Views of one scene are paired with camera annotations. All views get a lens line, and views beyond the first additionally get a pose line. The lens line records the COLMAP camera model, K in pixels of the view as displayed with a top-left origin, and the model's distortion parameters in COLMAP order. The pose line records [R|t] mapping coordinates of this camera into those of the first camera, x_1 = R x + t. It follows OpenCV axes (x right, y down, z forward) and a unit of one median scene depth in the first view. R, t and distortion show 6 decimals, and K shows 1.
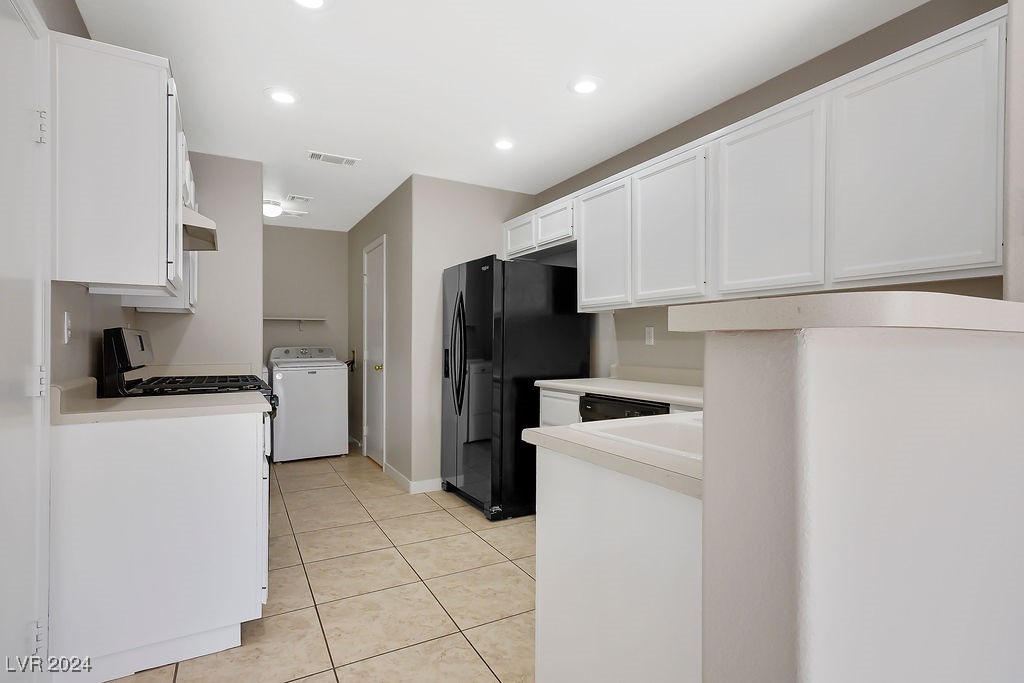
lens RADIAL K [[504.9, 0, 510.2], [0, 504.9, 342.2], [0, 0, 1]] dist [0.012993, 0.002326]
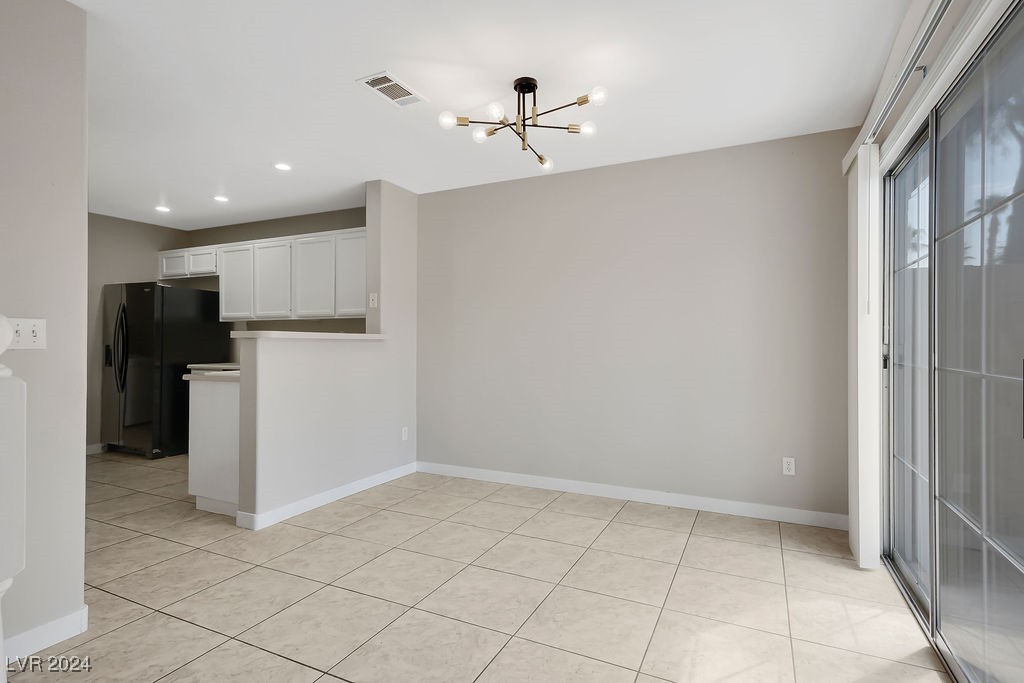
lens RADIAL K [[504.9, 0, 507.7], [0, 504.9, 333.5], [0, 0, 1]] dist [0.012993, 0.002326]
pose [[0.816798, 0.000921, 0.576923, -0.045084], [-0.001241, 0.999999, 0.000160, -0.021498], [-0.576922, -0.000847, 0.816799, -0.804642]]
